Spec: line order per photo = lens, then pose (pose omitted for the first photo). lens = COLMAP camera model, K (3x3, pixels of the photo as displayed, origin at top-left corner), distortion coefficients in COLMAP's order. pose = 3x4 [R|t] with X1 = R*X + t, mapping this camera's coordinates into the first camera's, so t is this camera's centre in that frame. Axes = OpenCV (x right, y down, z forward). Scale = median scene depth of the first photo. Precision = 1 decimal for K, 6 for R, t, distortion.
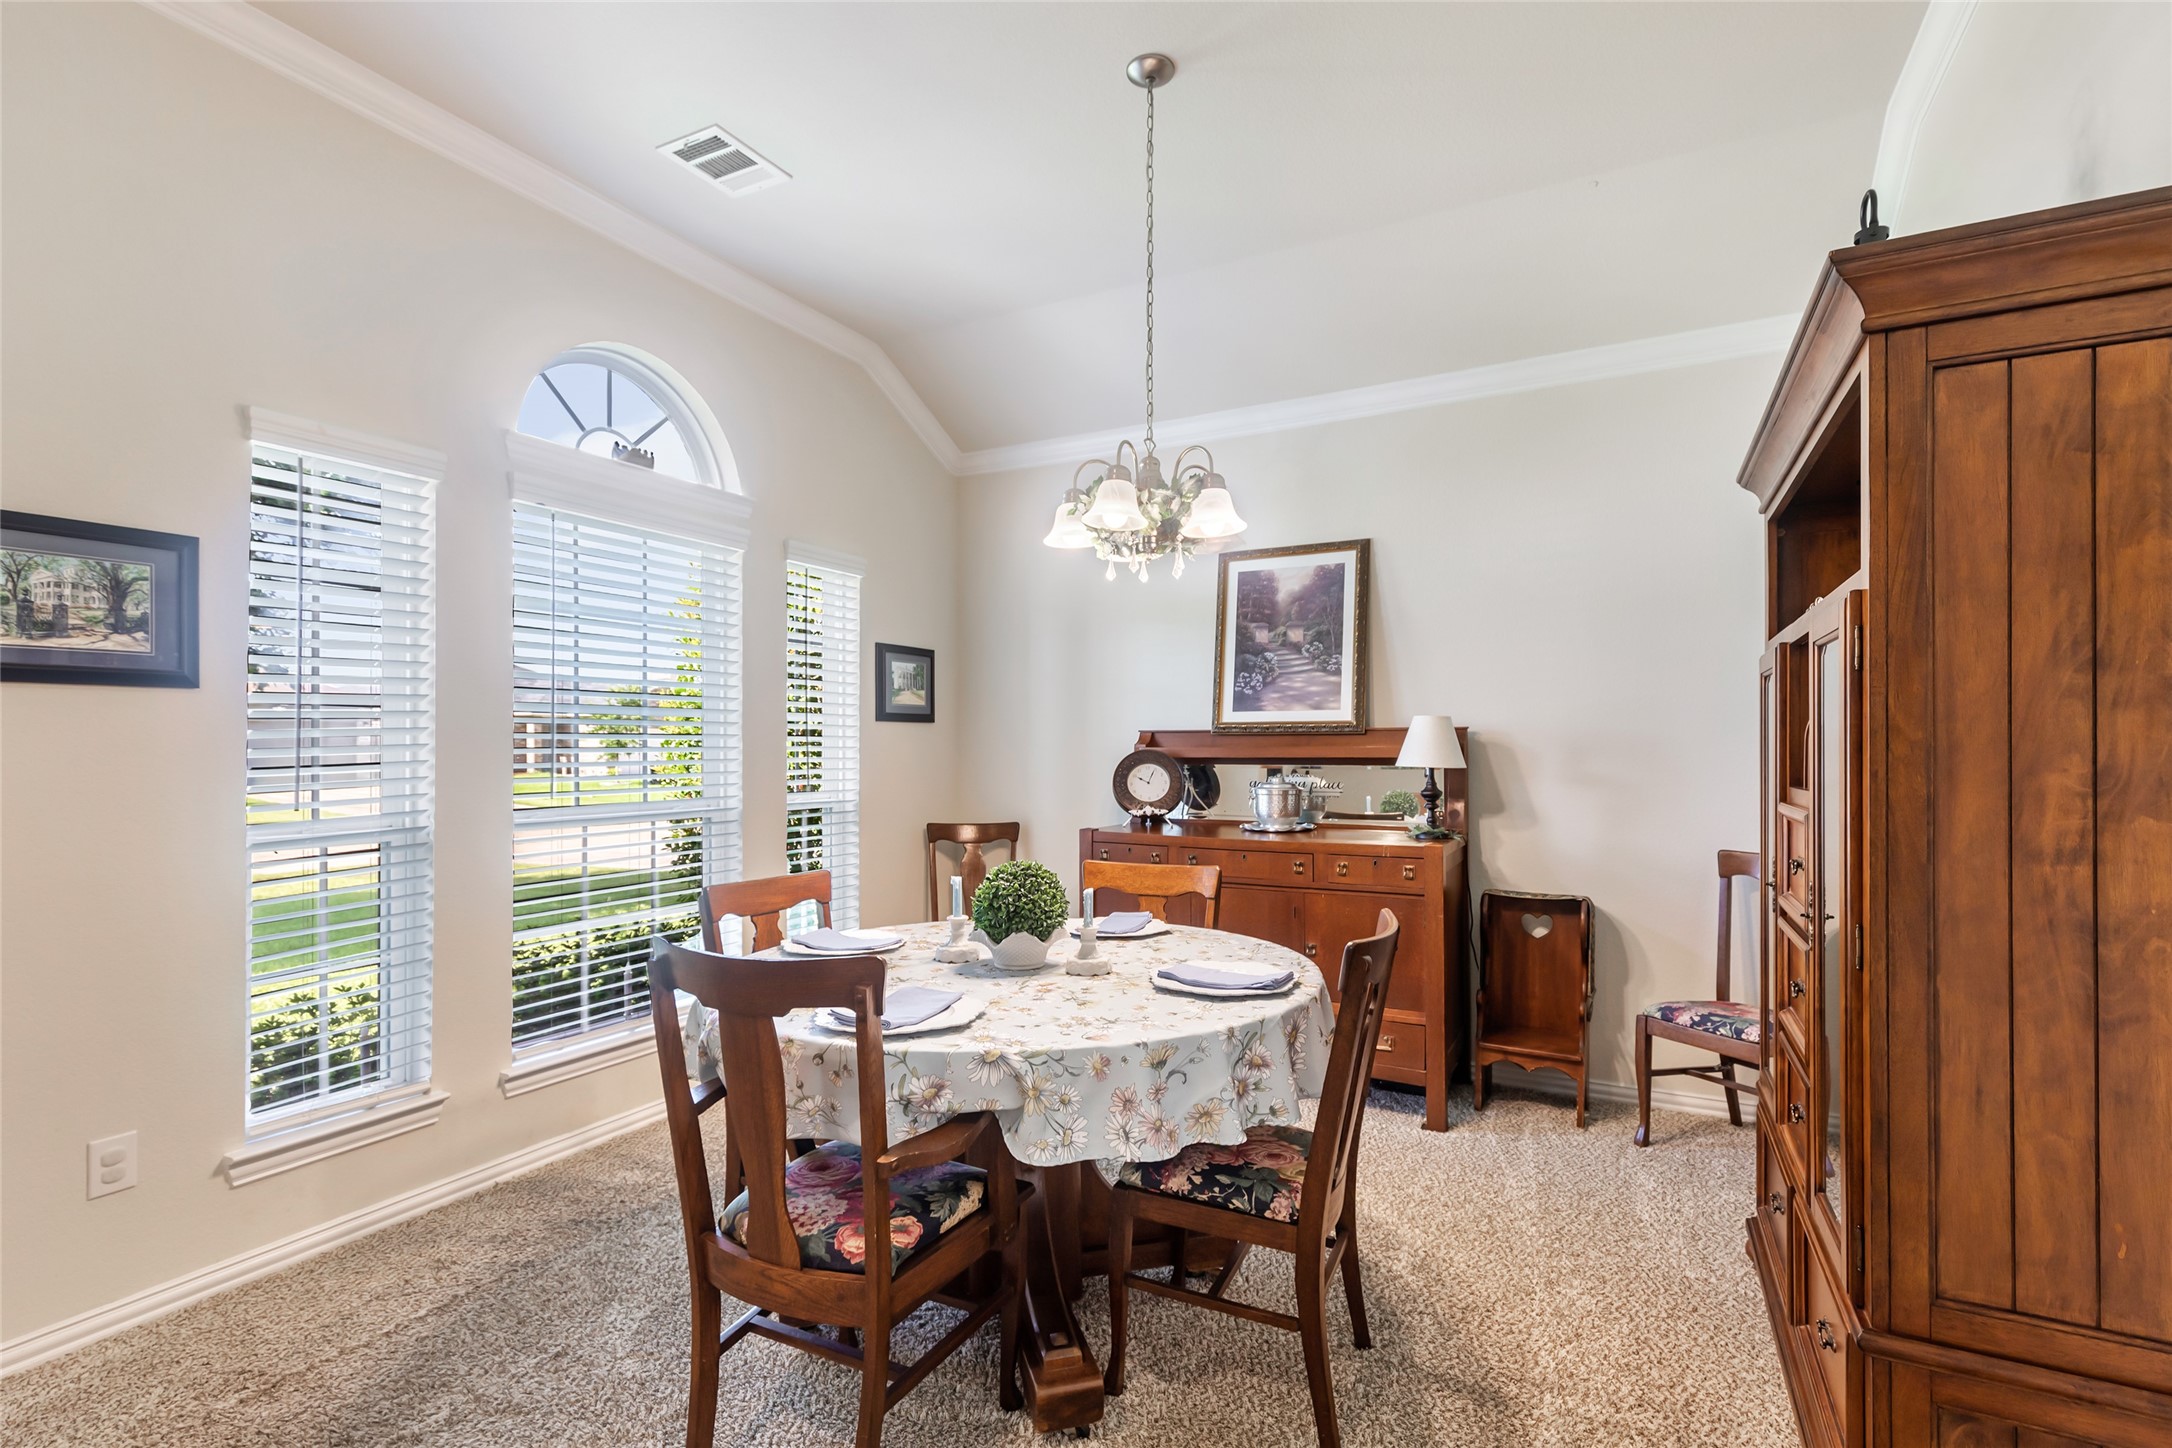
lens RADIAL K [[1007.5, 0, 1091.1], [0, 1007.5, 740.0], [0, 0, 1]] dist [0.002720, -0.000087]
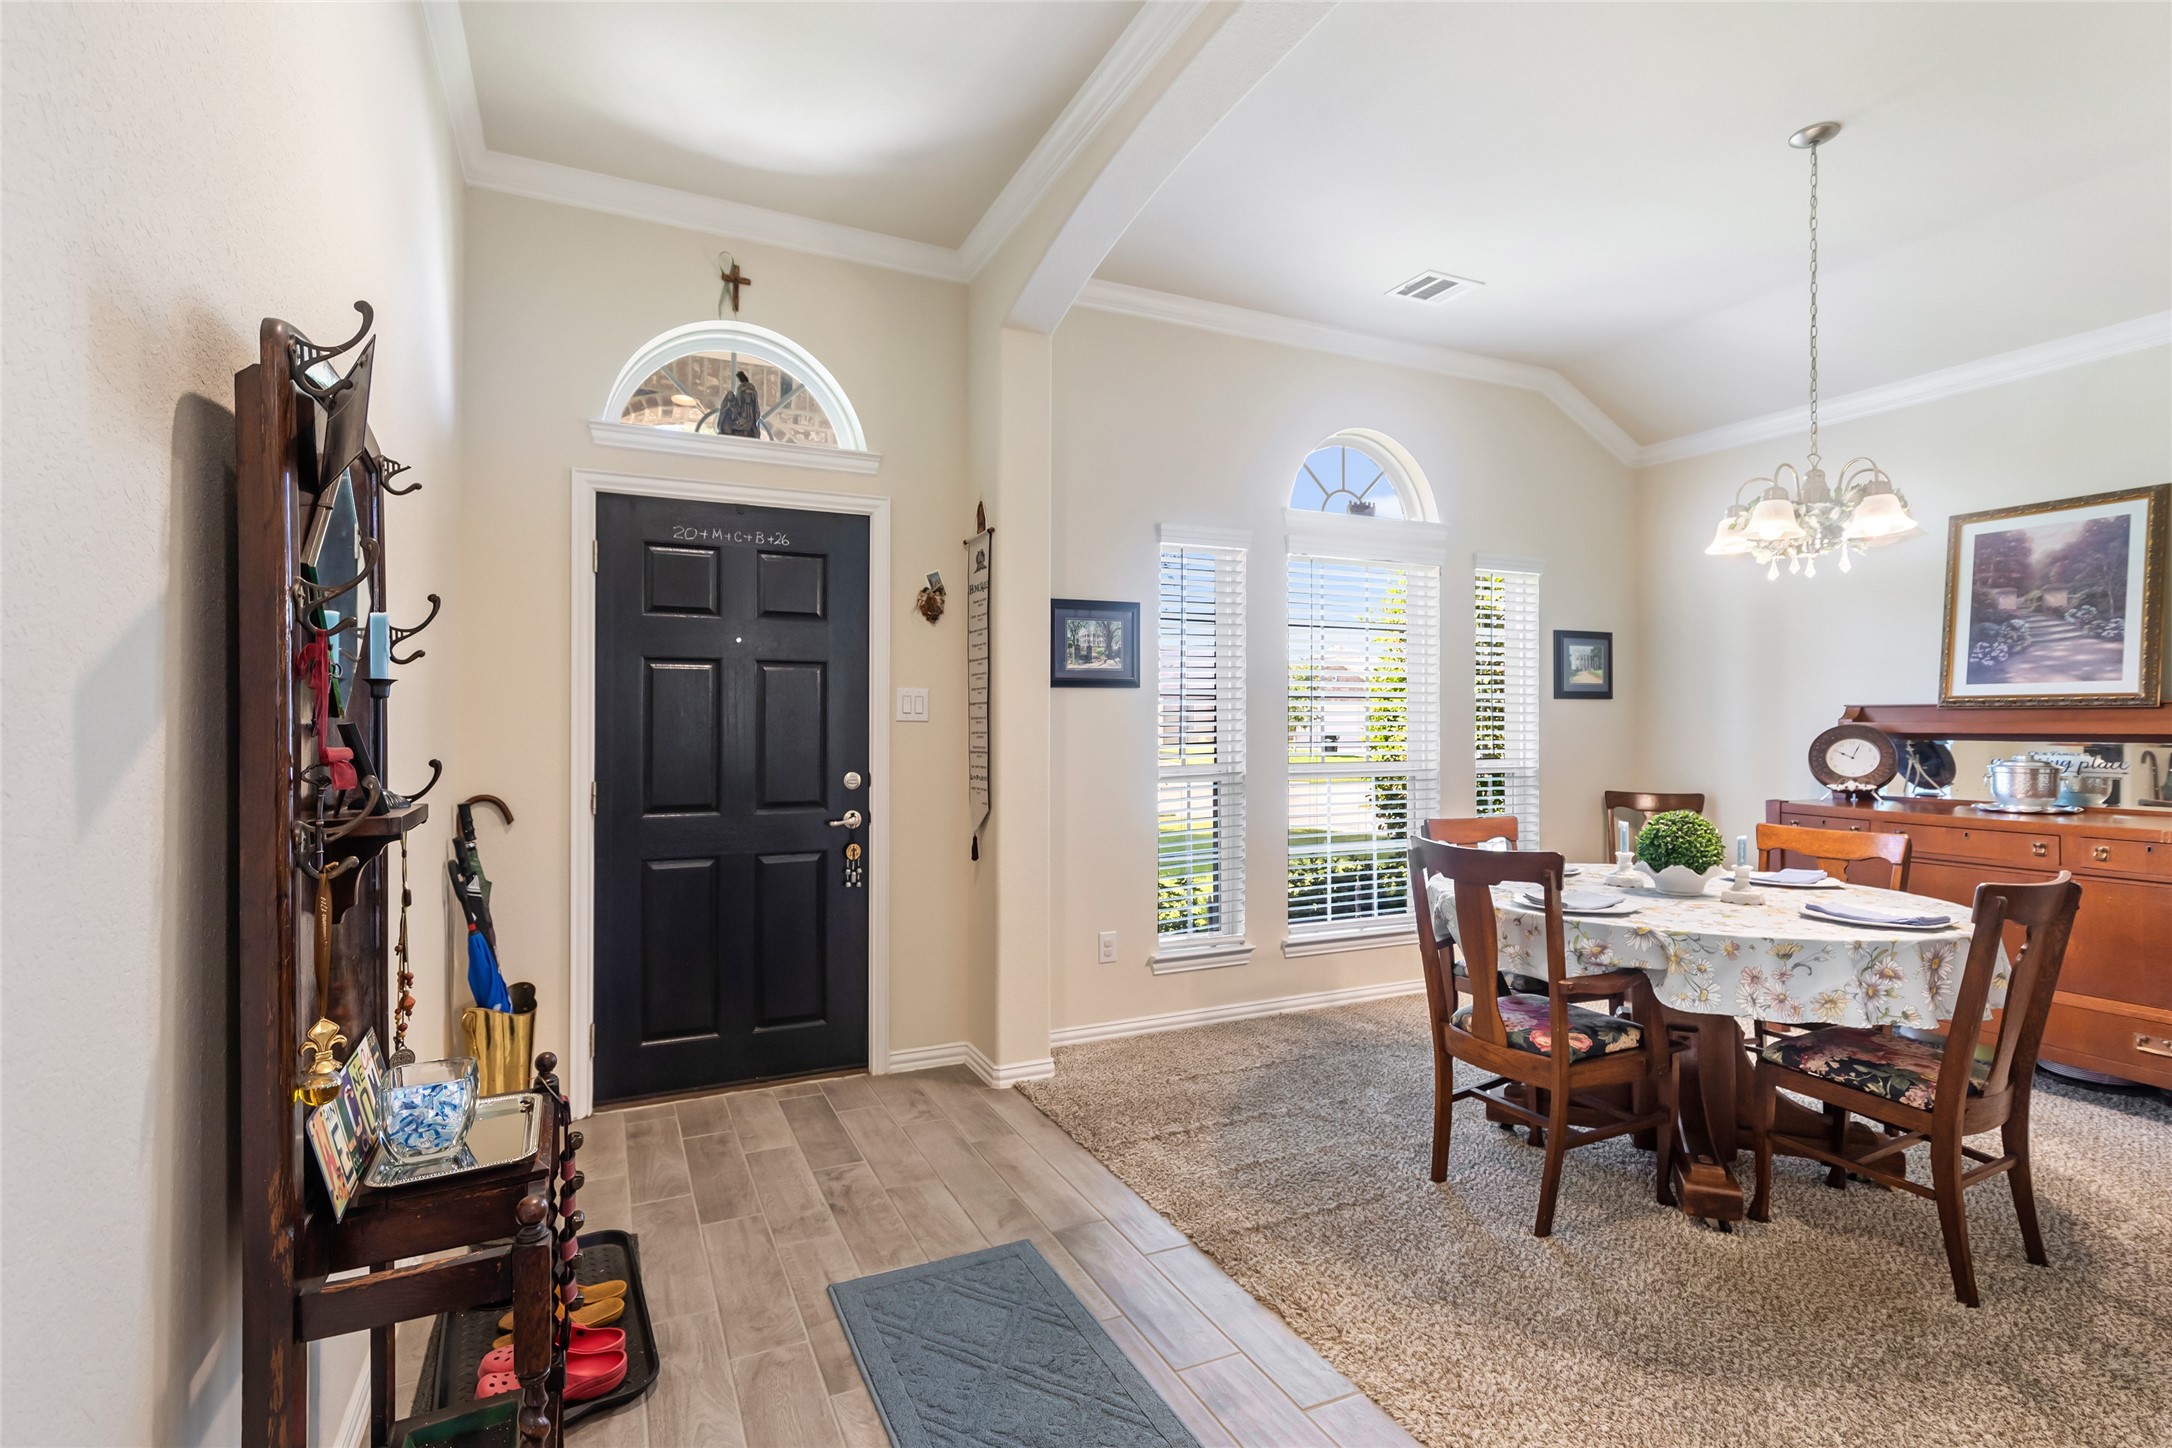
lens RADIAL K [[1018.3, 0, 1068.9], [0, 1018.3, 714.1], [0, 0, 1]] dist [0.005493, -0.000158]
pose [[0.794369, -0.002683, -0.607430, 0.088819], [0.003103, 0.999995, -0.000359, -0.004360], [0.607428, -0.001599, 0.794373, -0.436434]]
